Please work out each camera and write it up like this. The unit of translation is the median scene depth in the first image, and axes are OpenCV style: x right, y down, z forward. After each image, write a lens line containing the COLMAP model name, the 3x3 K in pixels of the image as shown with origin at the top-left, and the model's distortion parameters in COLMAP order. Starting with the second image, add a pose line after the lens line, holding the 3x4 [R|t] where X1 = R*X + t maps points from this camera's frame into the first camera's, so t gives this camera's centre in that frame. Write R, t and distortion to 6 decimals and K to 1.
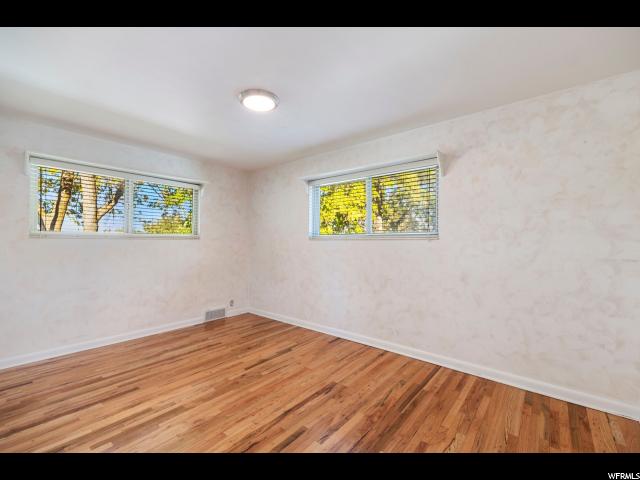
lens RADIAL K [[279.6, 0, 321.8], [0, 279.6, 240.7], [0, 0, 1]] dist [0.008369, 0.000470]
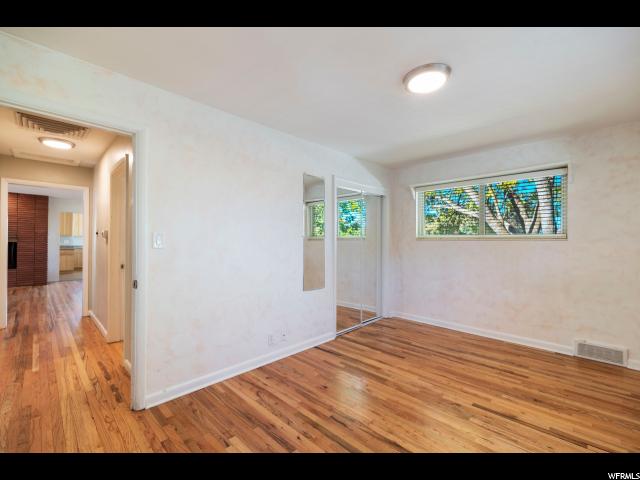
lens RADIAL K [[279.6, 0, 321.9], [0, 279.6, 241.4], [0, 0, 1]] dist [0.008369, 0.000470]
pose [[-0.098732, -0.008294, -0.995079, 0.480375], [0.000676, 0.999964, -0.008402, 0.005587], [0.995114, -0.001502, -0.098723, 0.561429]]
